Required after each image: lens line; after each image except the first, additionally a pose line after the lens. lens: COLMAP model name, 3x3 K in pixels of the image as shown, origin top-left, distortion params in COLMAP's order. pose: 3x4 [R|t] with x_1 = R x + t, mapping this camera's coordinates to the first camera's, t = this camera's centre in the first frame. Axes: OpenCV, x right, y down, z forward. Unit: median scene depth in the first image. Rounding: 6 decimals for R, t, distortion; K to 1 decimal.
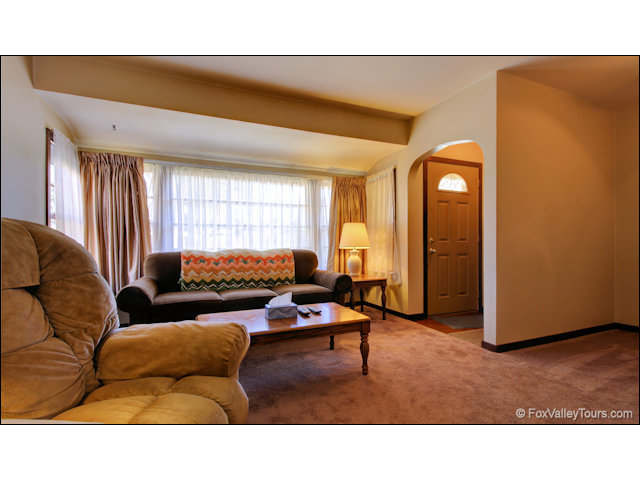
lens RADIAL K [[295.7, 0, 319.8], [0, 295.7, 244.5], [0, 0, 1]] dist [0.000939, -0.004334]
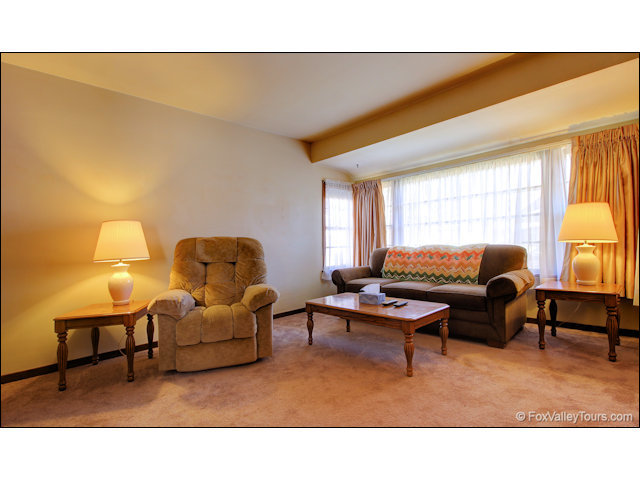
lens RADIAL K [[295.7, 0, 309.7], [0, 295.7, 237.4], [0, 0, 1]] dist [0.000939, -0.004334]
pose [[0.340336, -0.031402, -0.939779, 0.588105], [0.032347, 0.999242, -0.021674, -0.003288], [0.939747, -0.023023, 0.341094, 0.226428]]
